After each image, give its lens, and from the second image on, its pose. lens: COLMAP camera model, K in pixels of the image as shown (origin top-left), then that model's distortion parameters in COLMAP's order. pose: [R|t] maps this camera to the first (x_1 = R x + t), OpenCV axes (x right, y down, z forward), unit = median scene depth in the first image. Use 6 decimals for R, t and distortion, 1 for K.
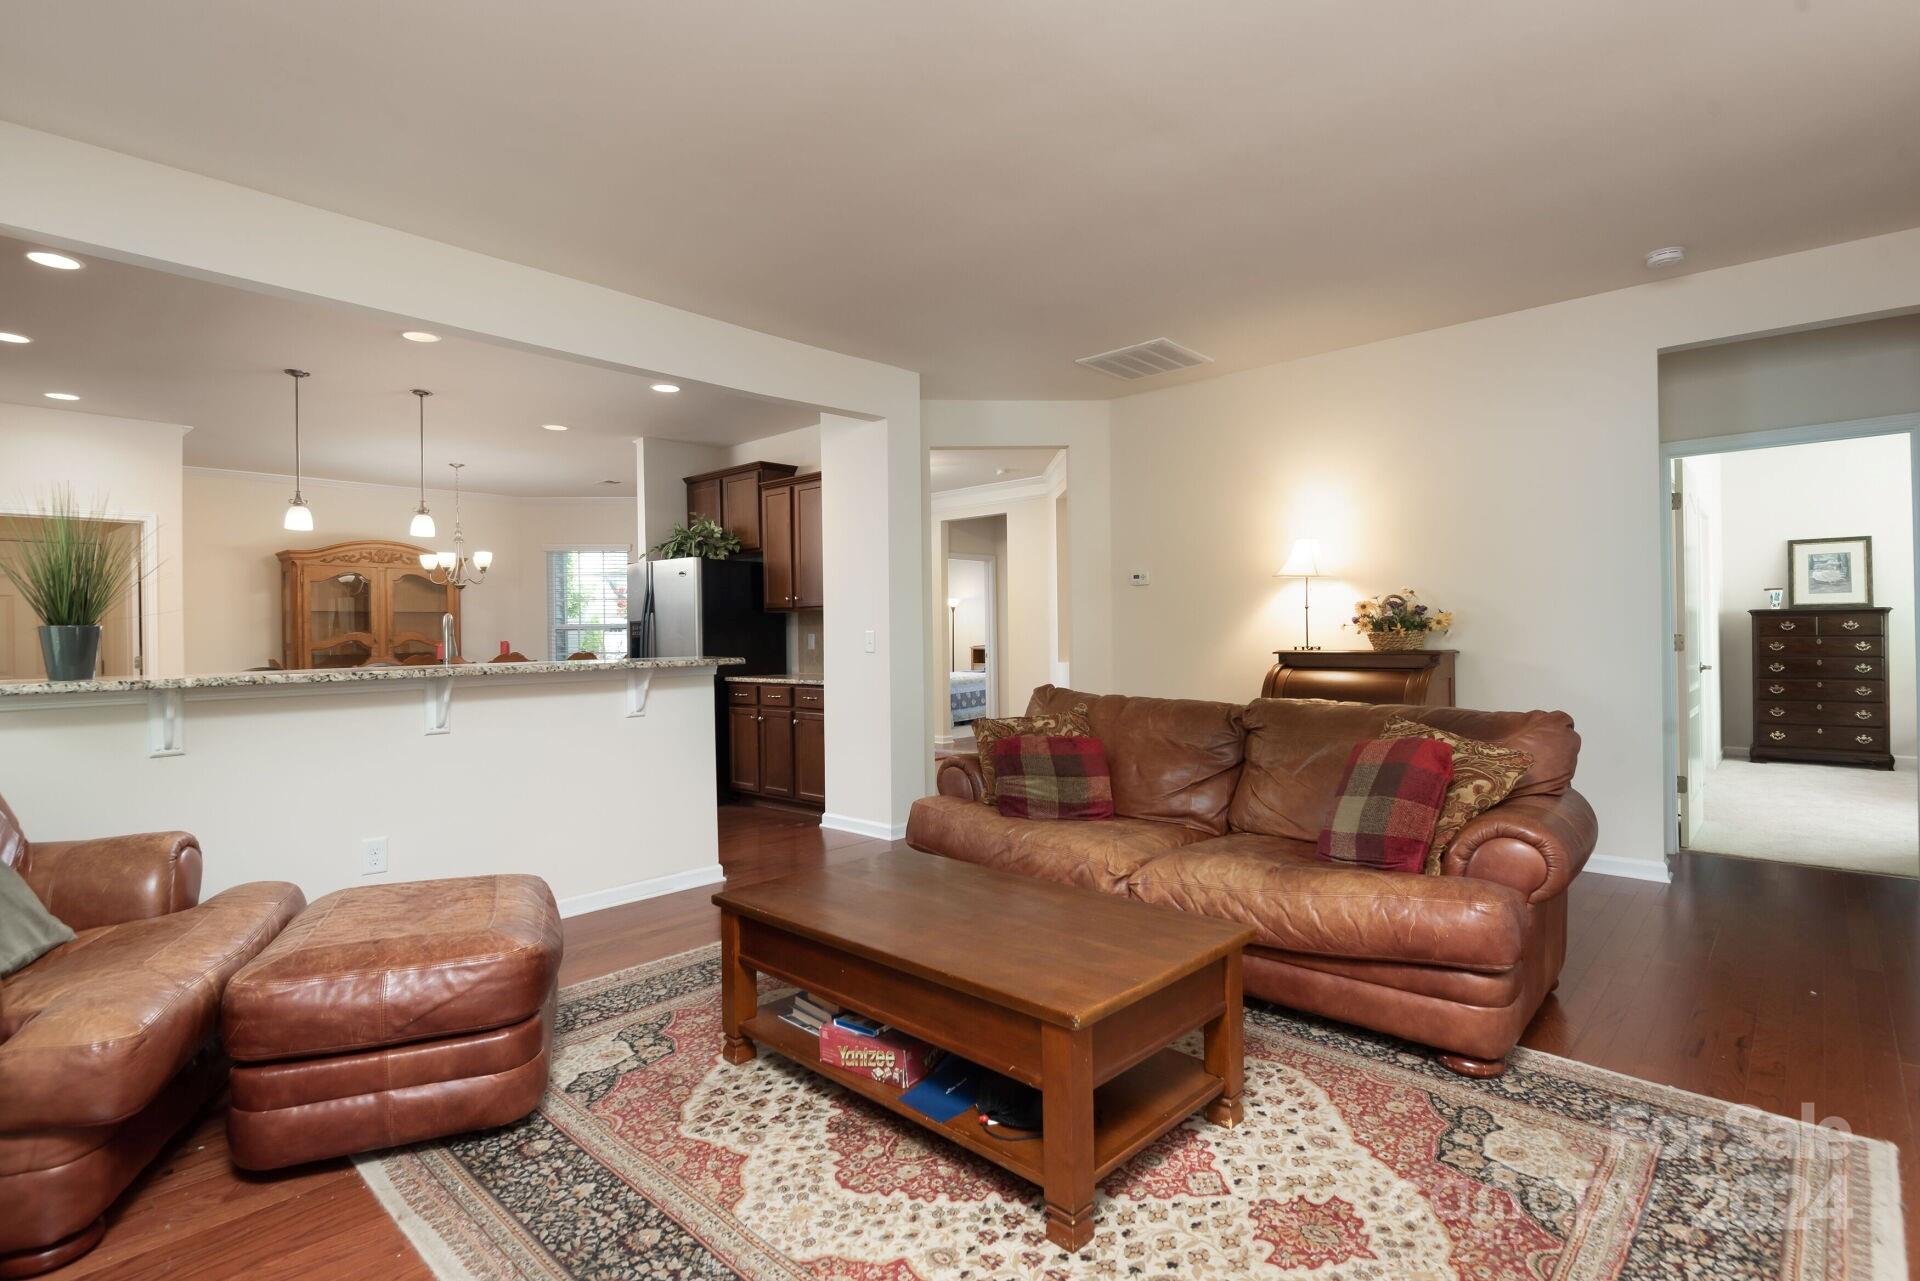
lens RADIAL K [[932.2, 0, 979.1], [0, 932.2, 625.3], [0, 0, 1]] dist [-0.005541, -0.002855]
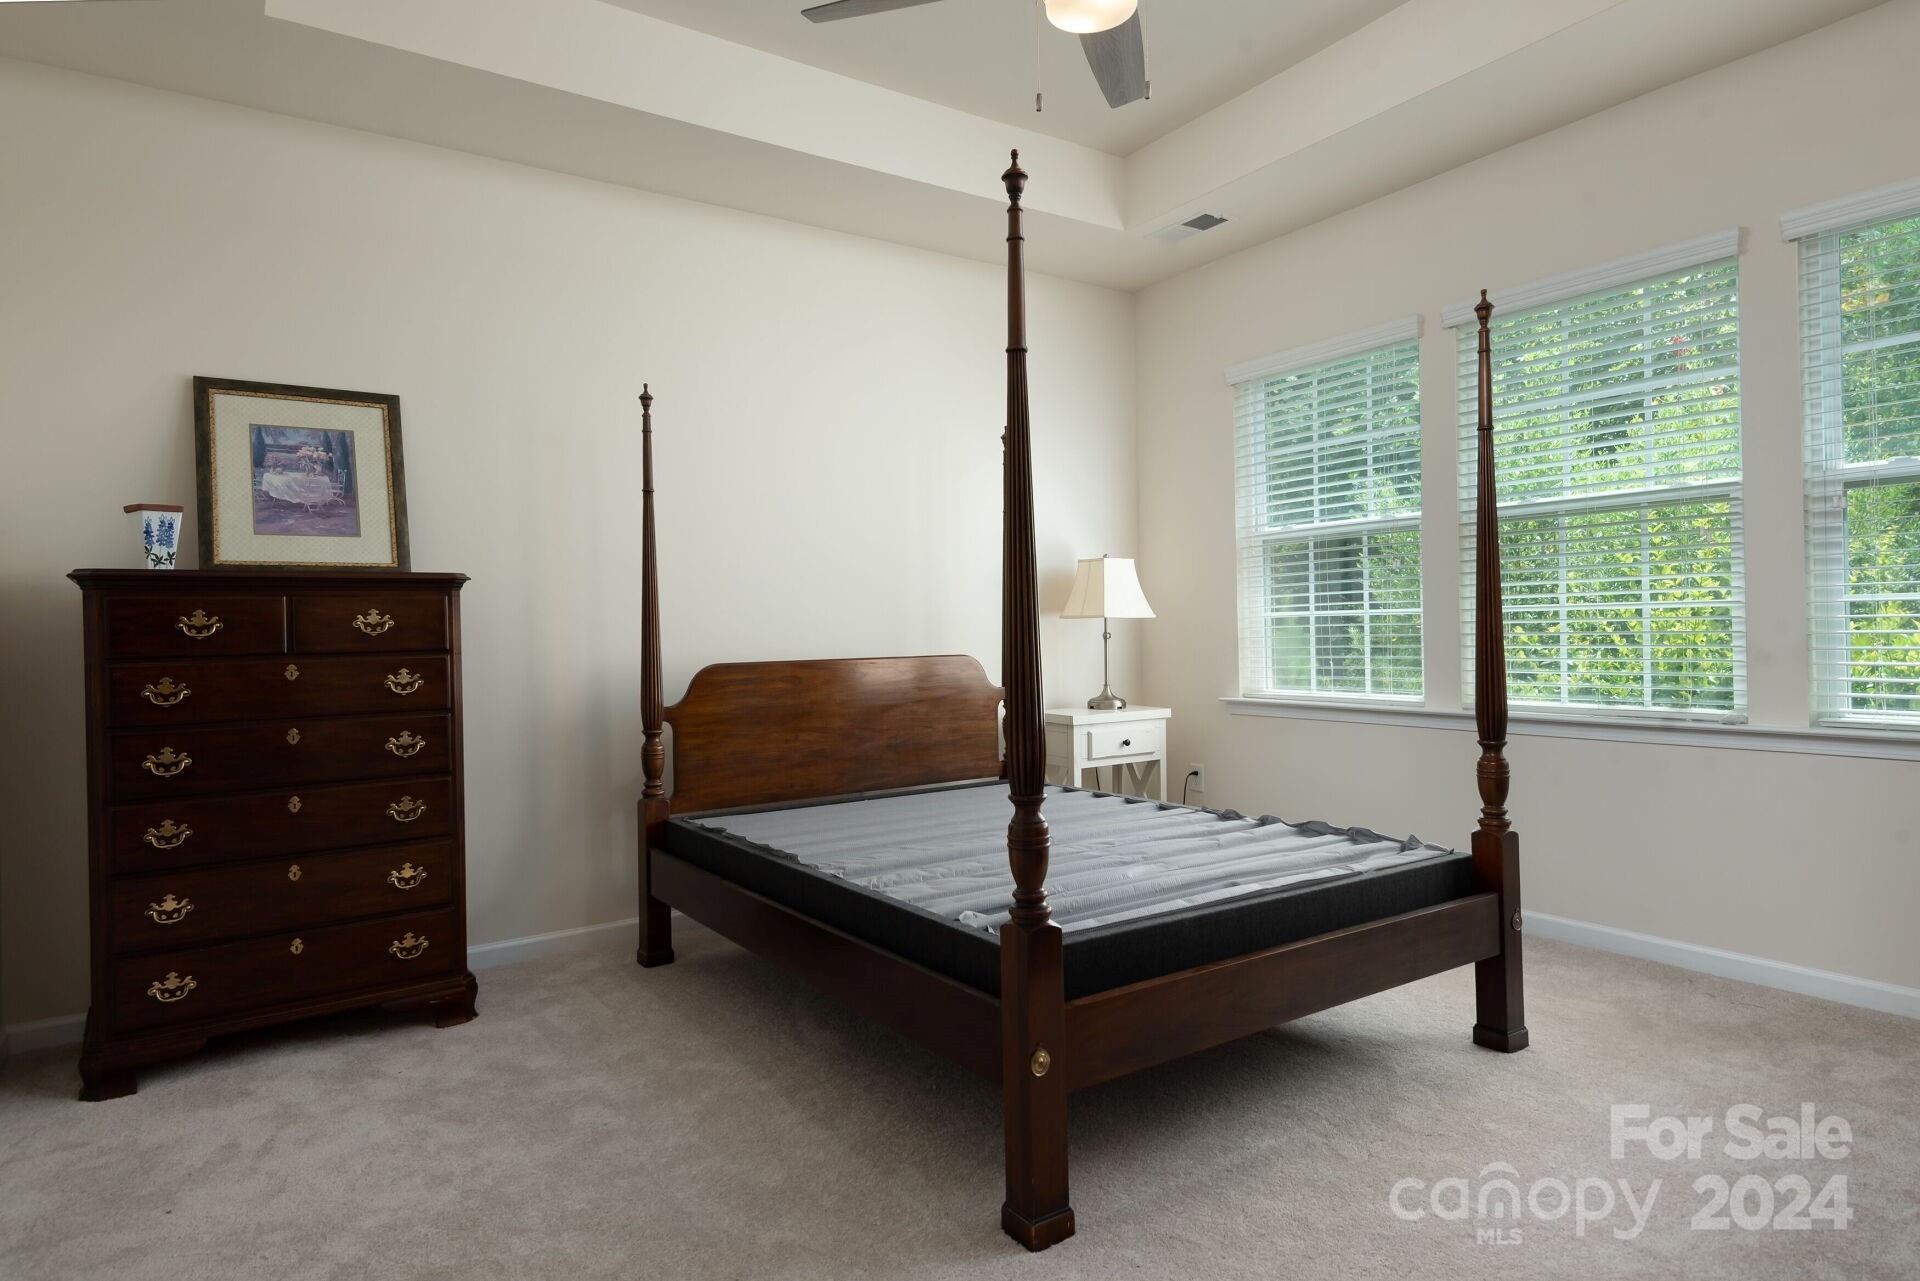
lens RADIAL K [[1090.9, 0, 973.7], [0, 1090.9, 641.9], [0, 0, 1]] dist [0.007261, 0.000938]
pose [[0.227663, -0.008242, 0.973705, 0.572249], [0.008213, 0.999945, 0.006544, 0.006169], [-0.973705, 0.006508, 0.227718, 0.661514]]
